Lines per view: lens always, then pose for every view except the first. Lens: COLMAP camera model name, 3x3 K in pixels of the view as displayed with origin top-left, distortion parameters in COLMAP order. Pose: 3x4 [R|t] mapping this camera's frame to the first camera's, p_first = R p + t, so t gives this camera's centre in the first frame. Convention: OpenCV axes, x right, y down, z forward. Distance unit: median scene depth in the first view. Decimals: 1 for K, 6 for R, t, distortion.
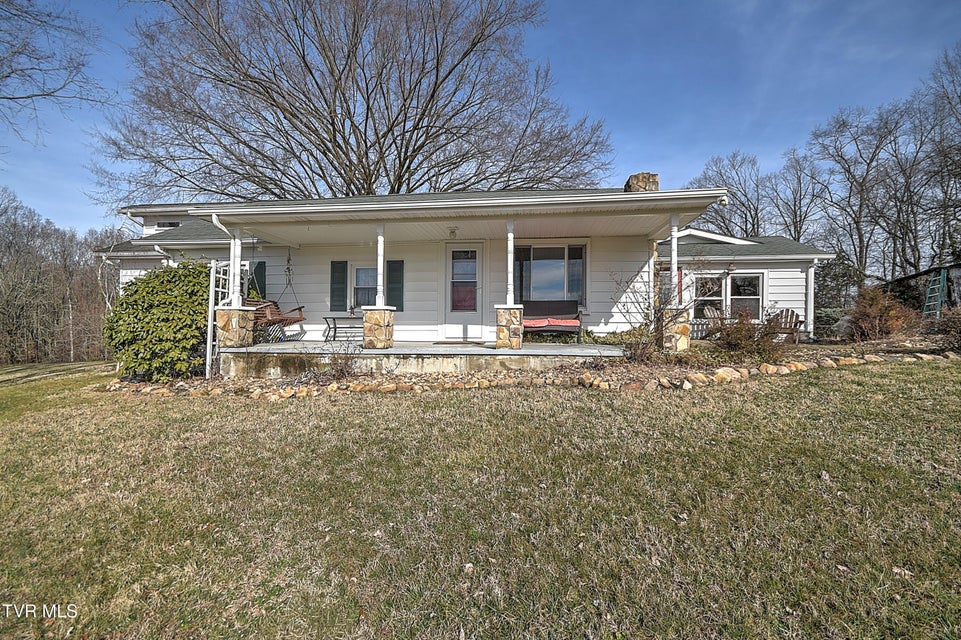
lens RADIAL K [[421.1, 0, 482.0], [0, 421.1, 321.4], [0, 0, 1]] dist [0.001208, -0.002797]
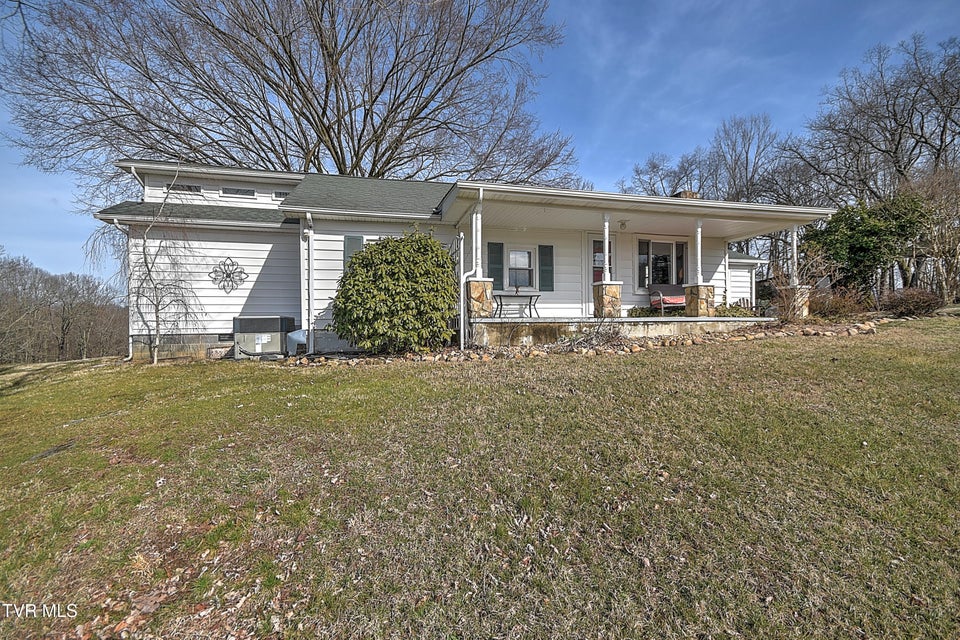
lens RADIAL K [[420.6, 0, 477.0], [0, 420.6, 314.7], [0, 0, 1]] dist [0.001208, -0.002797]
pose [[0.930564, 0.000190, 0.366130, -0.957573], [0.007143, 0.999800, -0.018674, 0.070505], [-0.366060, 0.019993, 0.930376, 0.043053]]
